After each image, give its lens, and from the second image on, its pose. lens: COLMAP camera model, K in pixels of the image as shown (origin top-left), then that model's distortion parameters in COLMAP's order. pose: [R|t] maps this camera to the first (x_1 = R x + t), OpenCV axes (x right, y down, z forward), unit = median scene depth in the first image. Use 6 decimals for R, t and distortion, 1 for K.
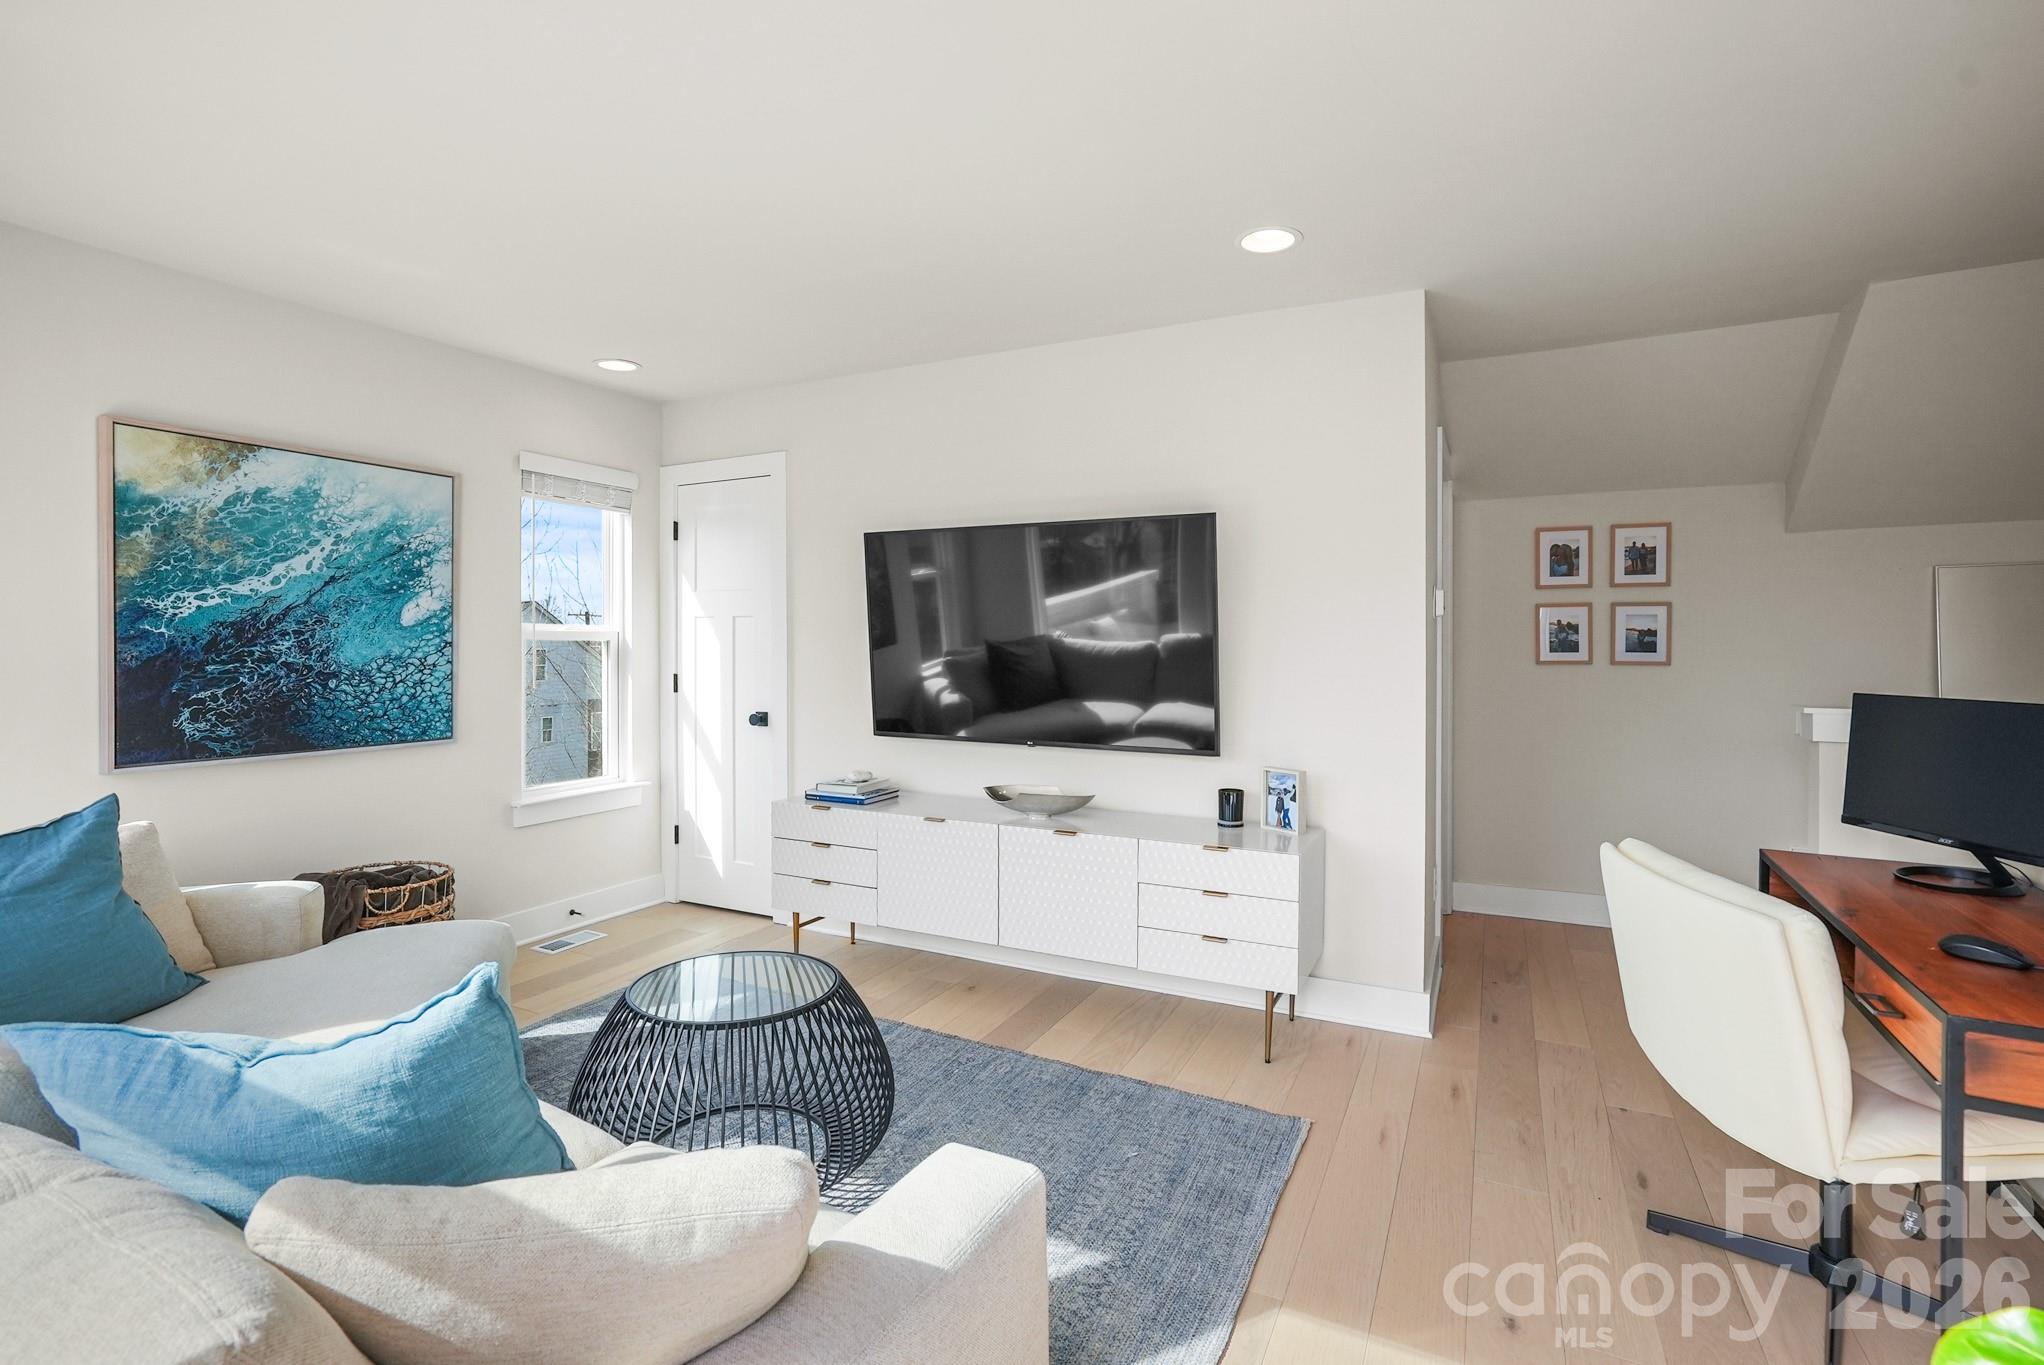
lens RADIAL K [[934.9, 0, 1035.3], [0, 934.9, 650.8], [0, 0, 1]] dist [-0.002802, -0.000102]
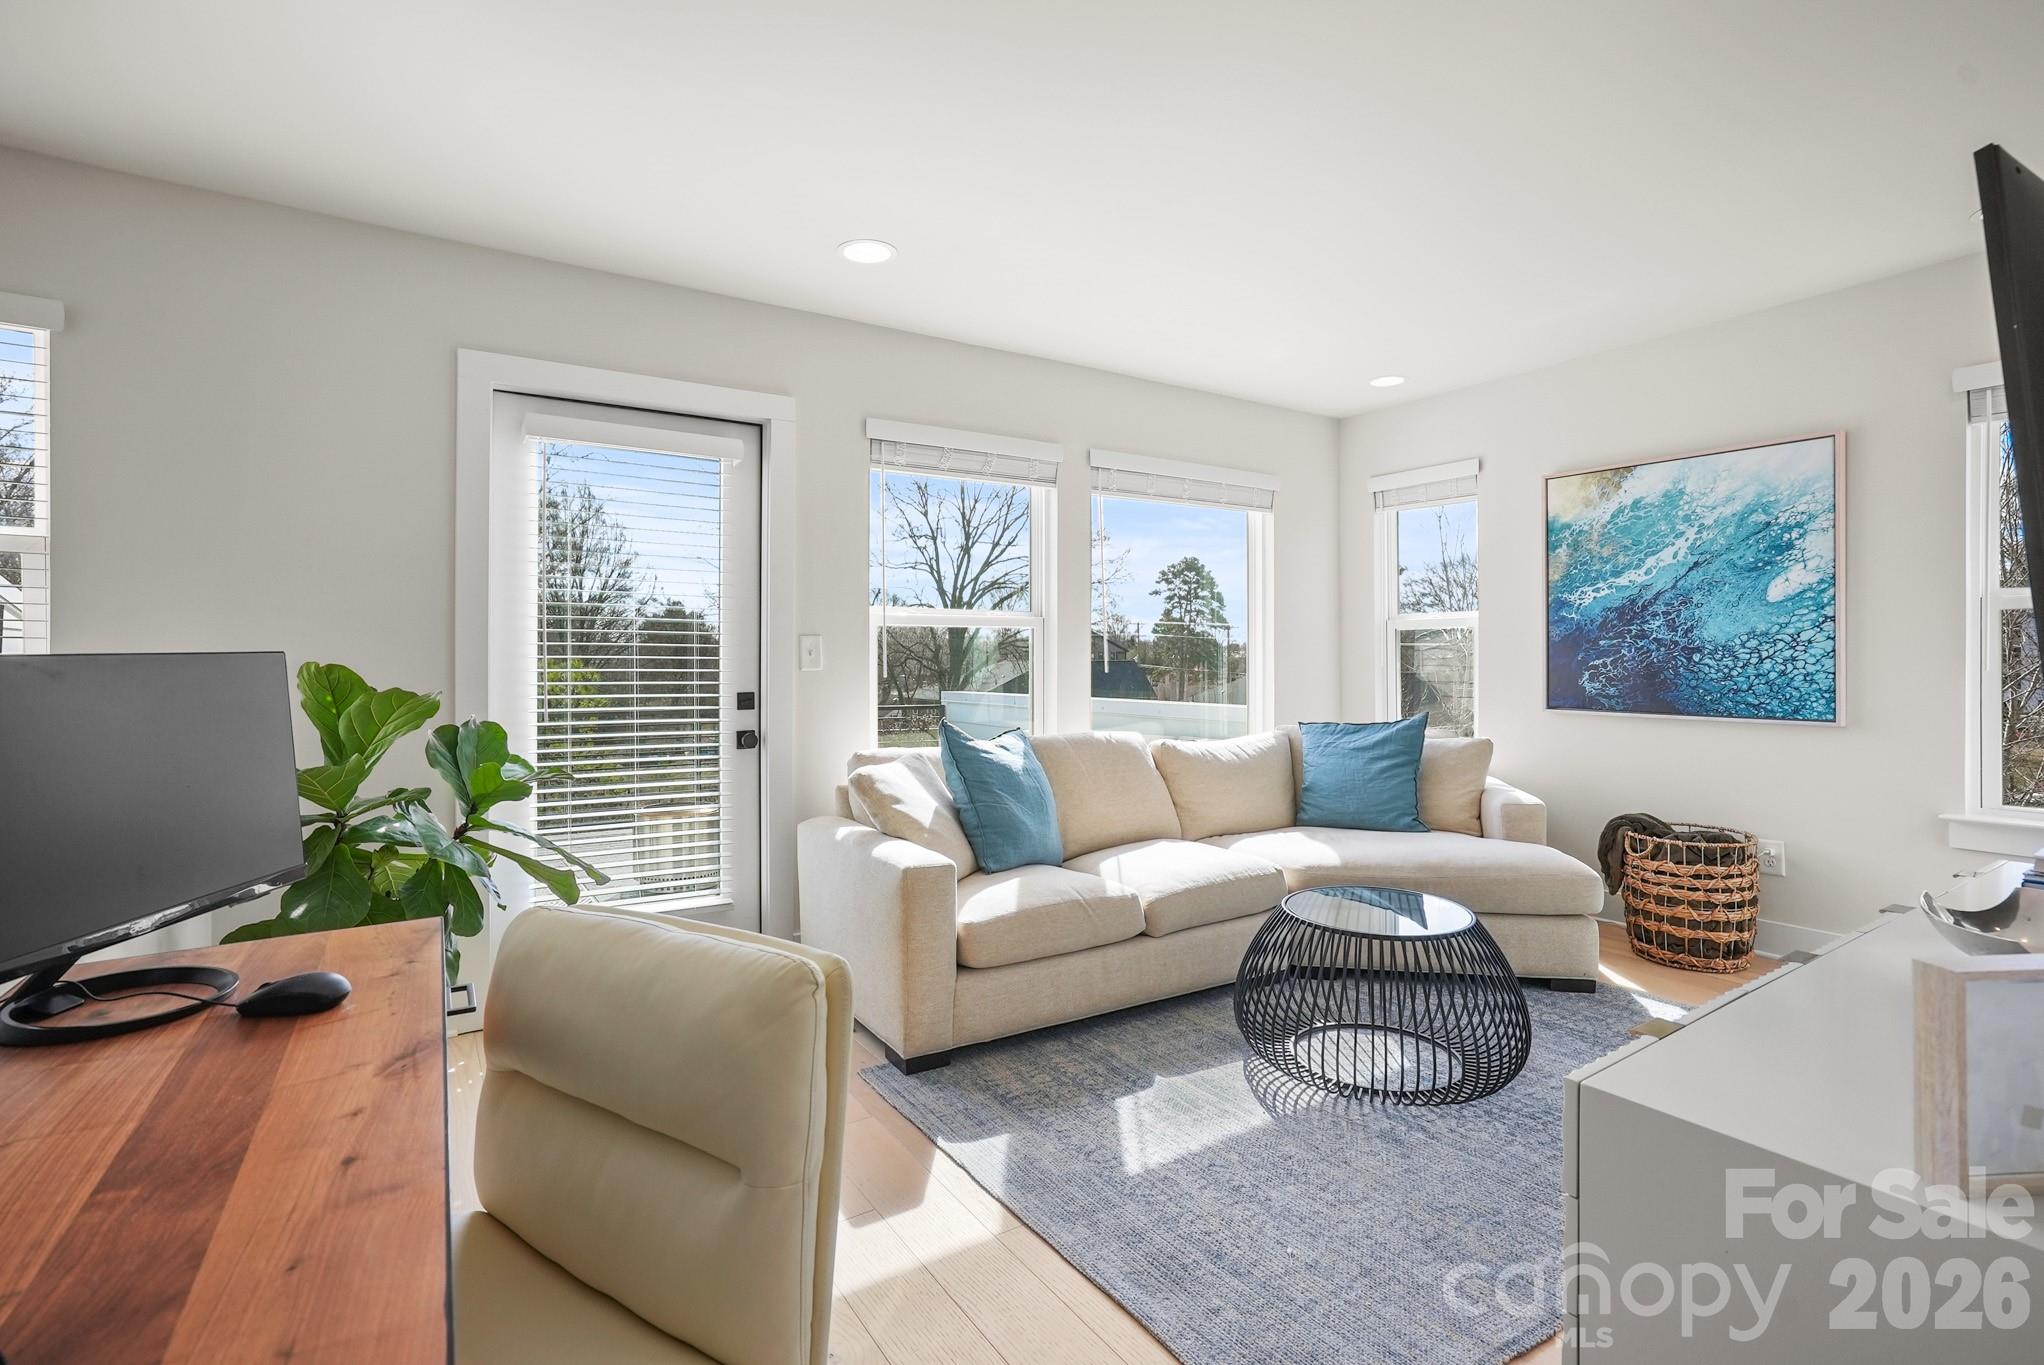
lens RADIAL K [[934.9, 0, 1011.2], [0, 934.9, 663.3], [0, 0, 1]] dist [-0.002802, -0.000102]
pose [[-0.499432, 0.005331, -0.866337, 0.629775], [-0.006812, 0.999926, 0.010080, 0.036404], [0.866326, 0.010936, -0.499359, 0.841332]]
